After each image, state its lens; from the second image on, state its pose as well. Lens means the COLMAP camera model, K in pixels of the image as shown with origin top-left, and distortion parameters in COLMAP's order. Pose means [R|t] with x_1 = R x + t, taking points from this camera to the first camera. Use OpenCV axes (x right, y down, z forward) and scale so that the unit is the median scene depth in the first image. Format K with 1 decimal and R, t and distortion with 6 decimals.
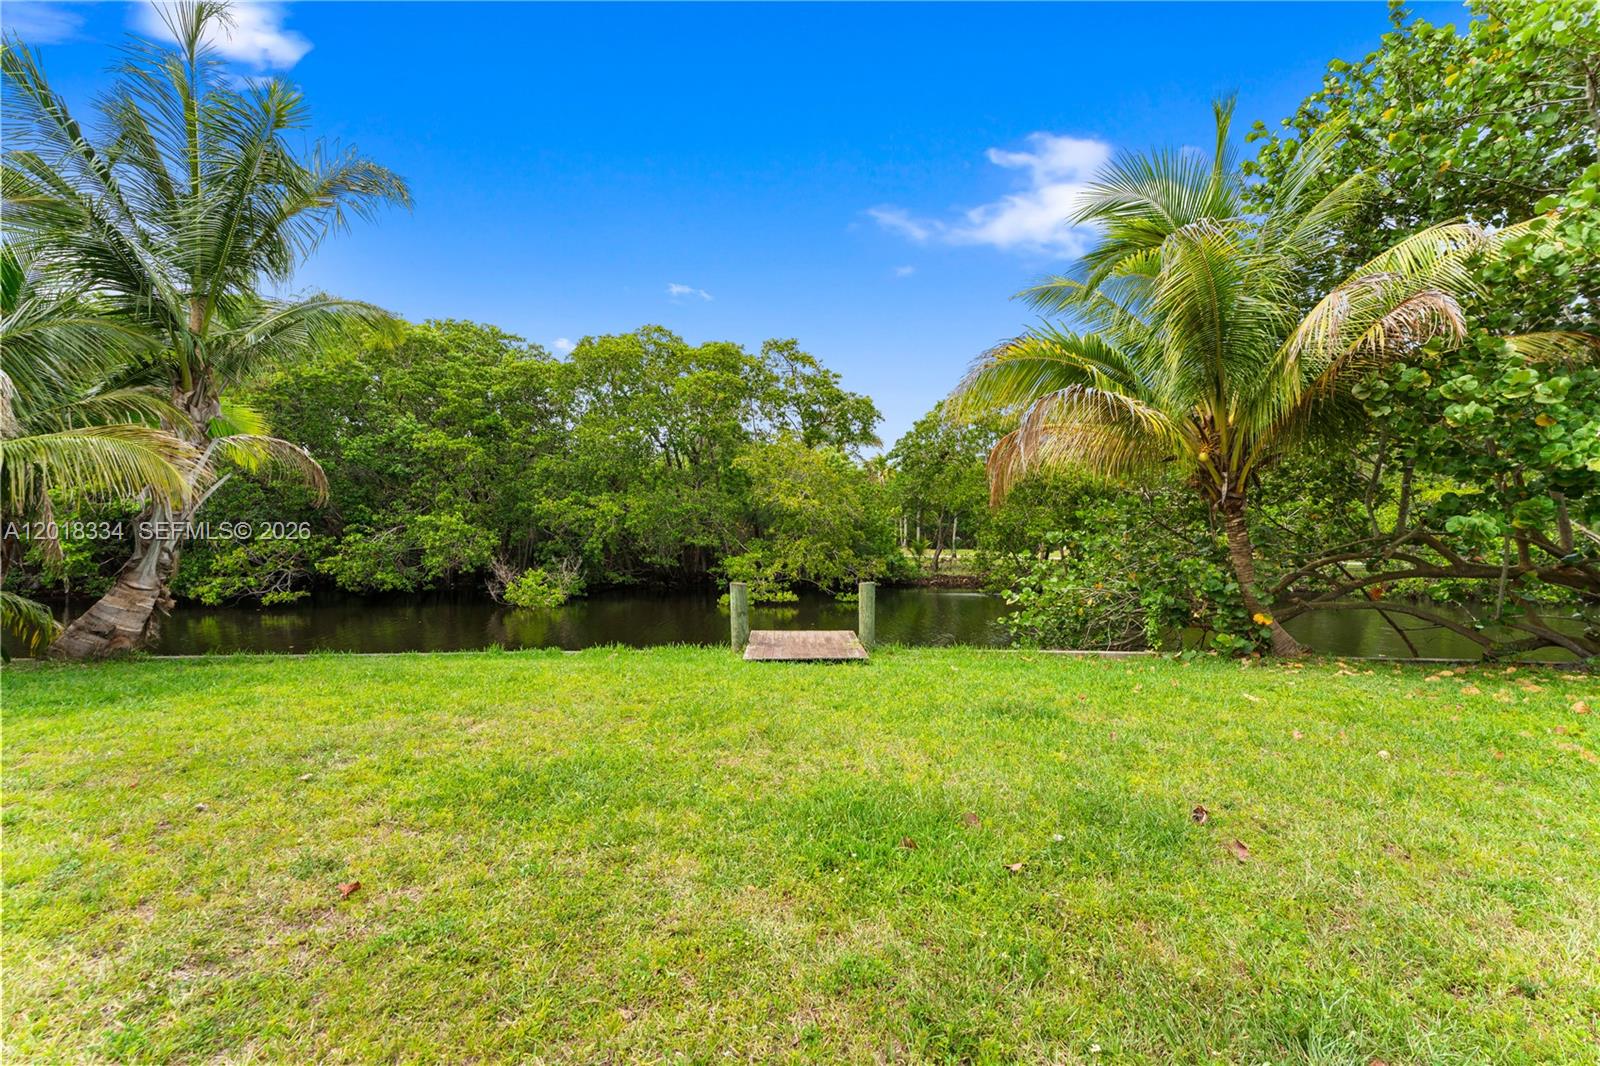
lens RADIAL K [[642.7, 0, 800.0], [0, 642.7, 533.0], [0, 0, 1]] dist [0.002149, -0.010284]
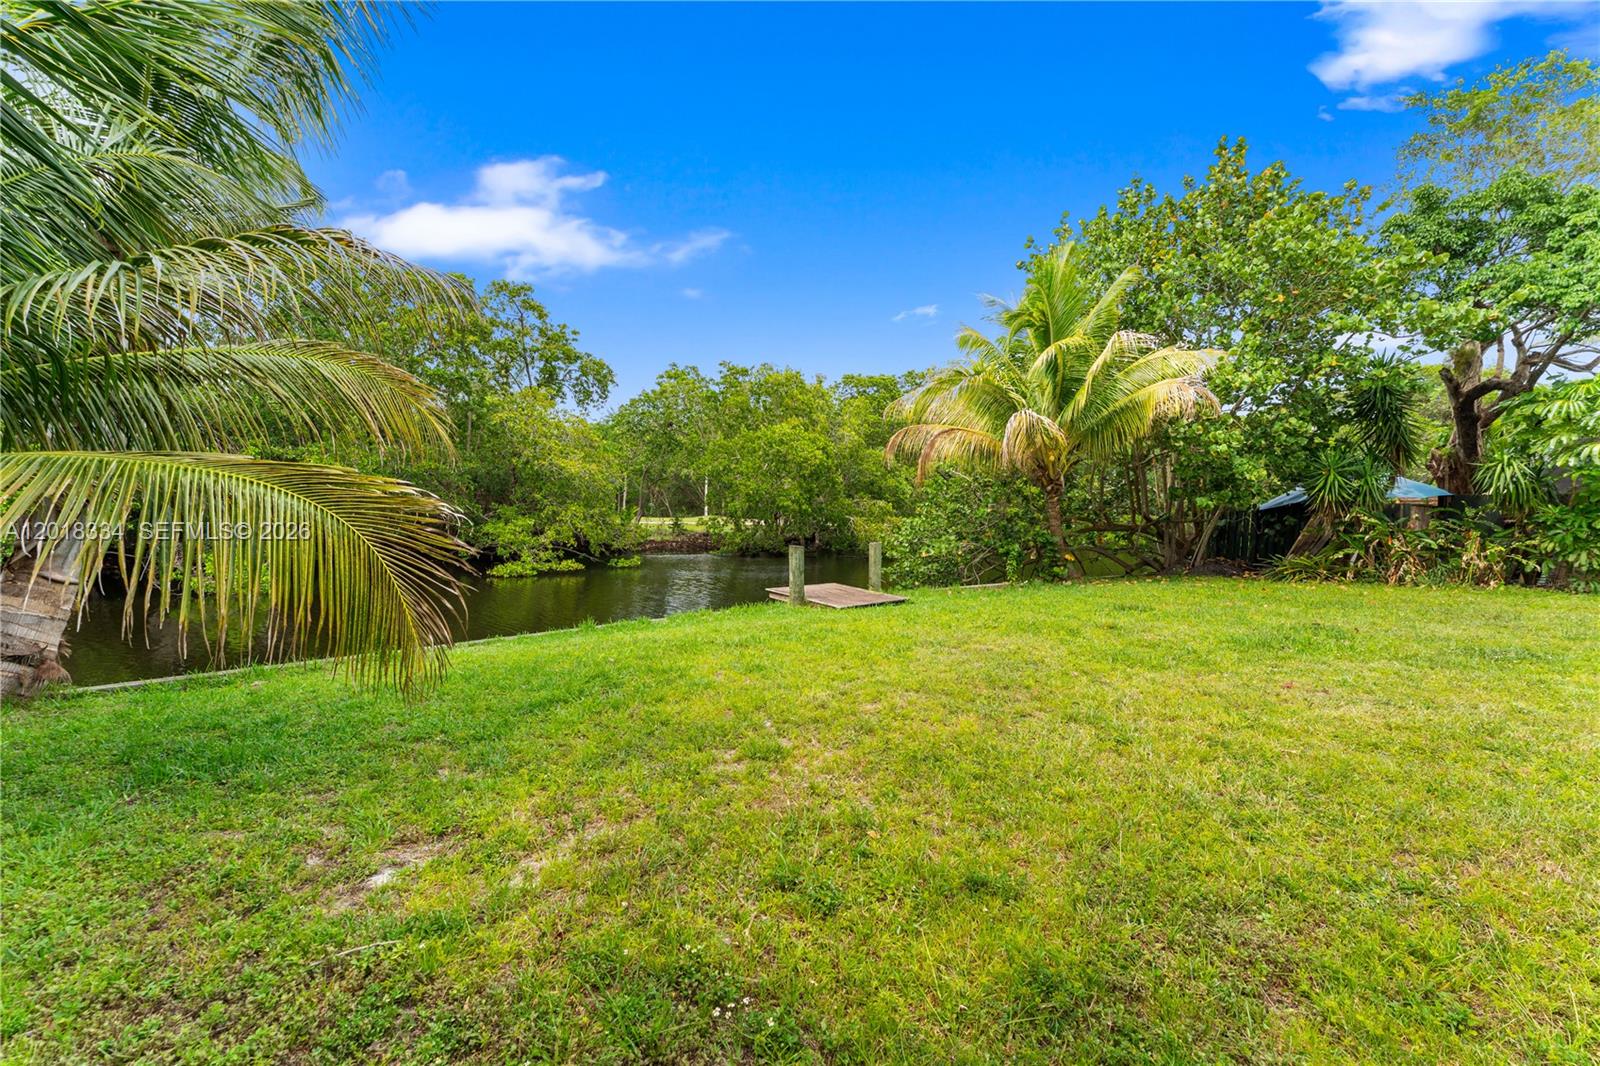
lens RADIAL K [[642.7, 0, 800.0], [0, 642.7, 533.0], [0, 0, 1]] dist [0.002149, -0.010284]
pose [[0.794060, -0.015368, 0.607645, -0.315846], [-0.017000, 0.998728, 0.047474, -0.000003], [-0.607602, -0.048027, 0.792788, 0.034092]]
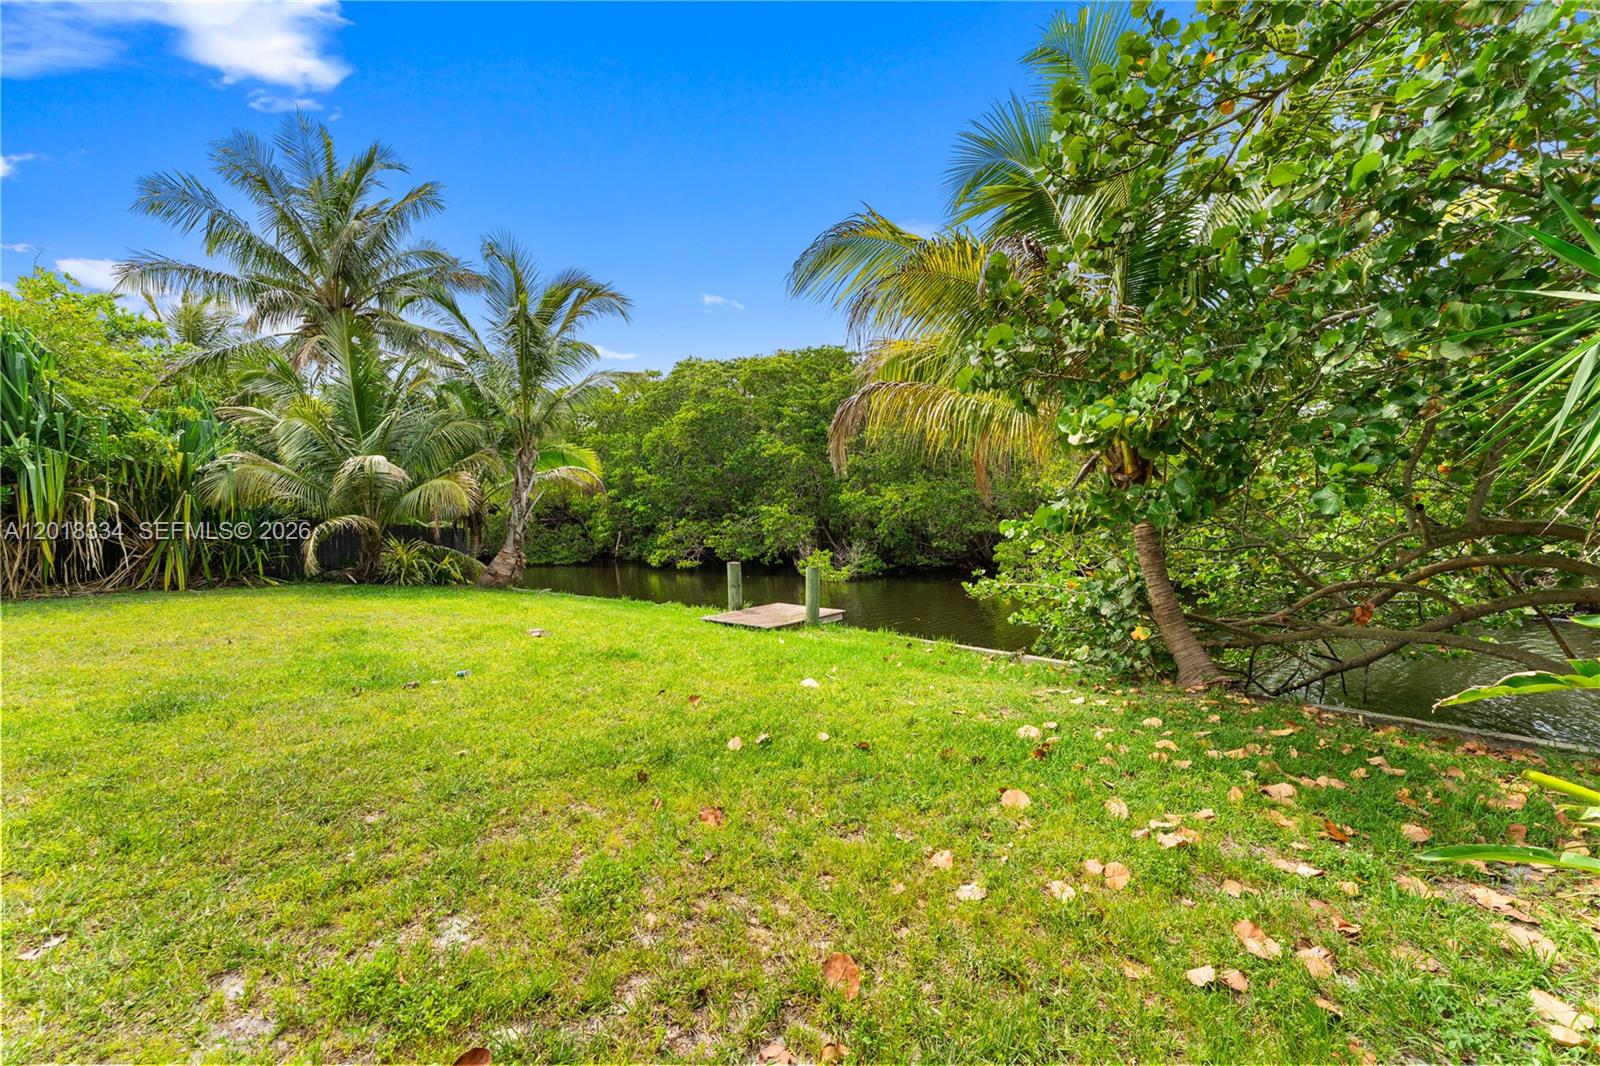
lens RADIAL K [[642.7, 0, 800.0], [0, 642.7, 533.0], [0, 0, 1]] dist [0.002149, -0.010284]
pose [[0.752142, 0.009791, -0.658929, 0.316531], [0.007104, 0.999711, 0.022964, -0.003287], [0.658963, -0.021953, 0.751855, 0.052484]]
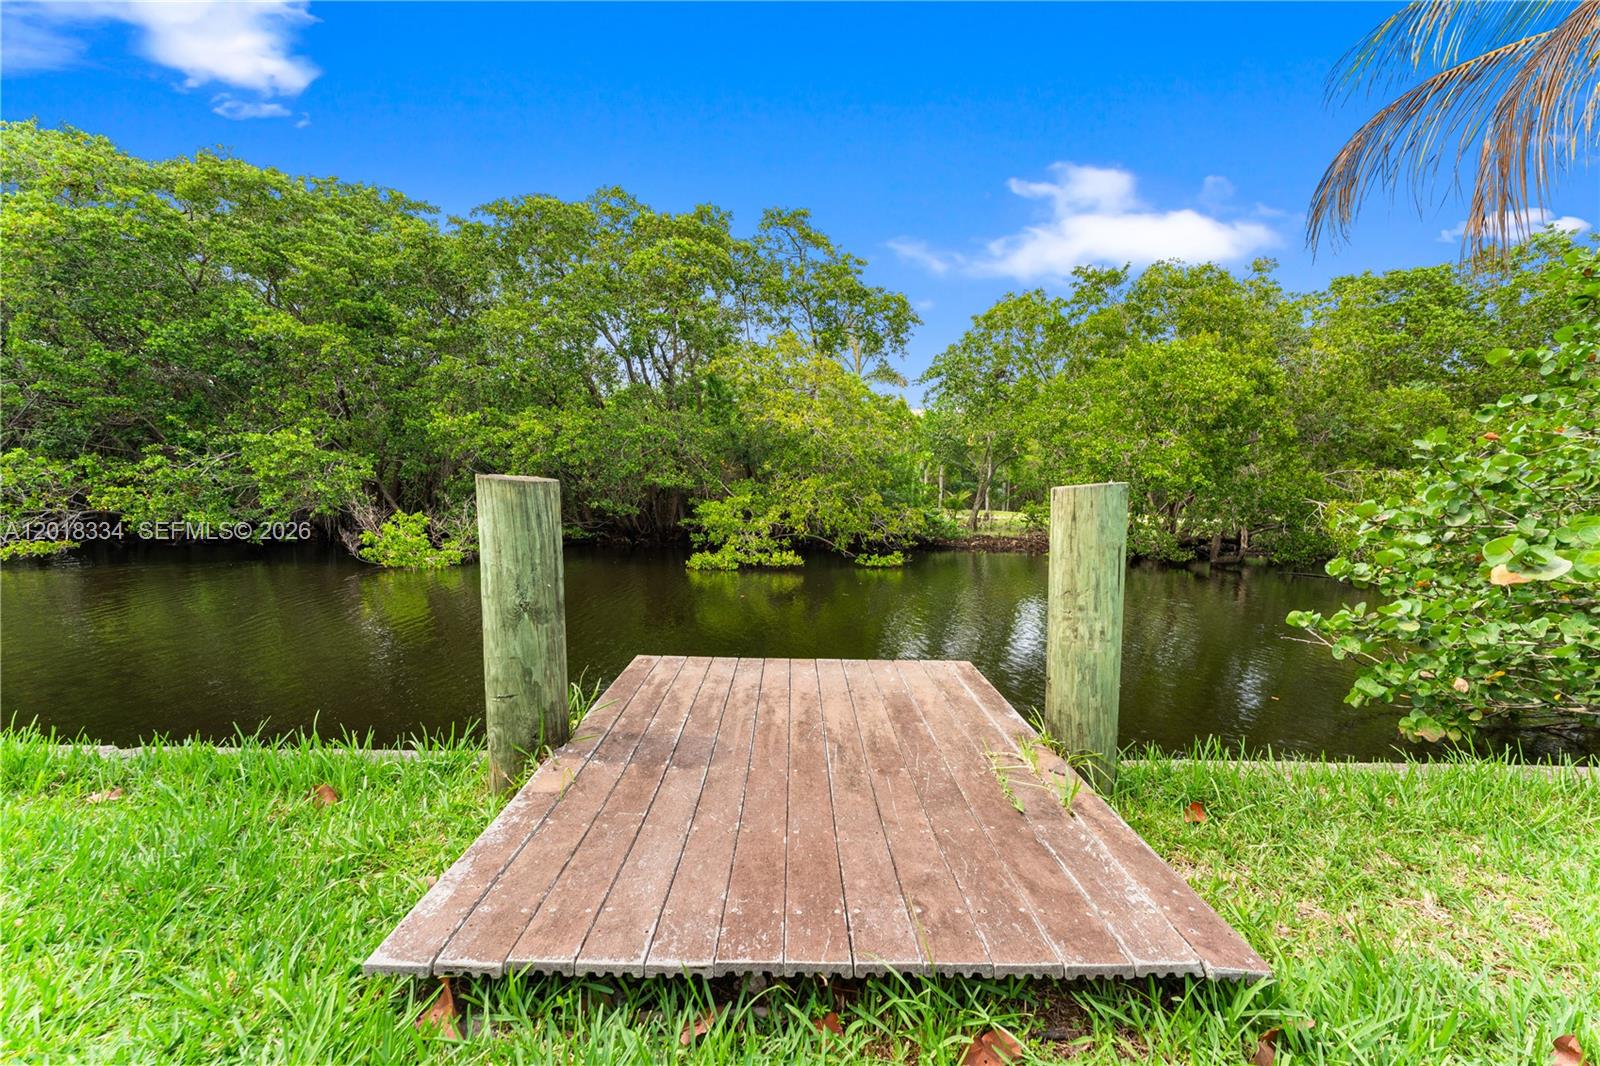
lens RADIAL K [[631.7, 0, 800.0], [0, 631.7, 533.0], [0, 0, 1]] dist [-0.002685, -0.000682]
pose [[0.999805, 0.015834, -0.011780, 0.001734], [-0.015185, 0.998463, 0.053311, 0.033676], [0.012606, -0.053122, 0.998508, 0.311830]]
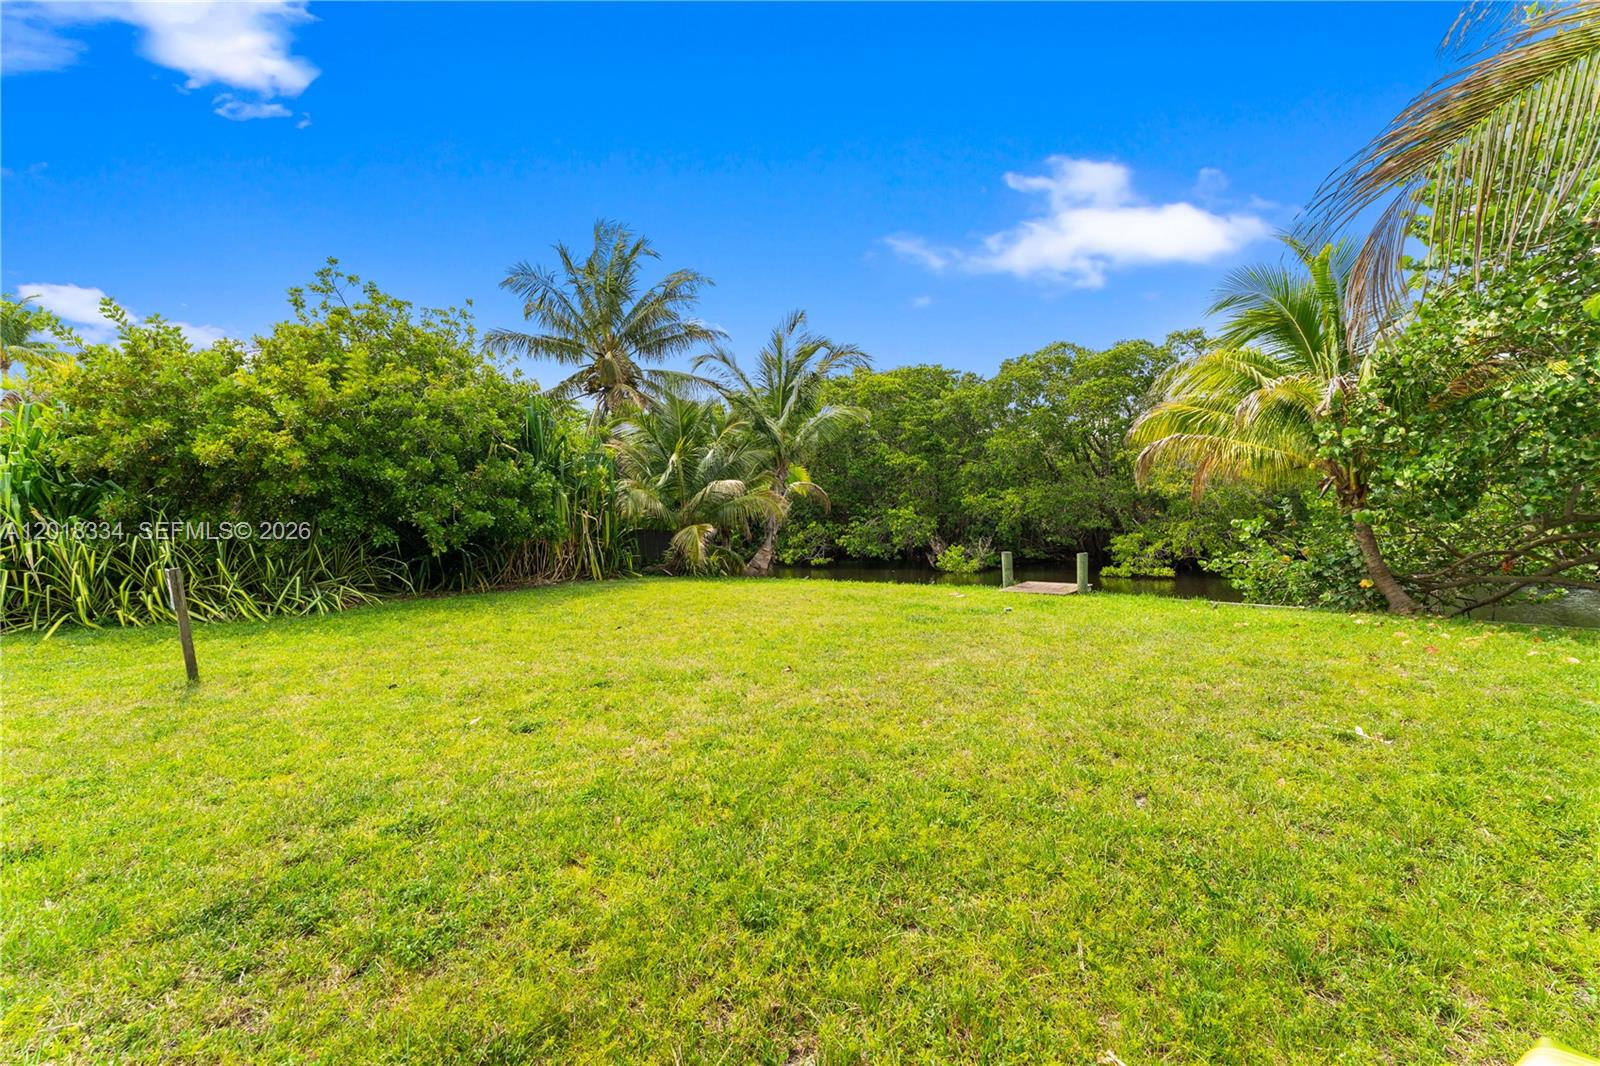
lens RADIAL K [[645.3, 0, 780.2], [0, 645.3, 544.9], [0, 0, 1]] dist [-0.017615, -0.000392]
pose [[0.727711, 0.007400, -0.685844, 0.252848], [0.027547, 0.998820, 0.040005, -0.011870], [0.685330, -0.048005, 0.726649, -0.275738]]
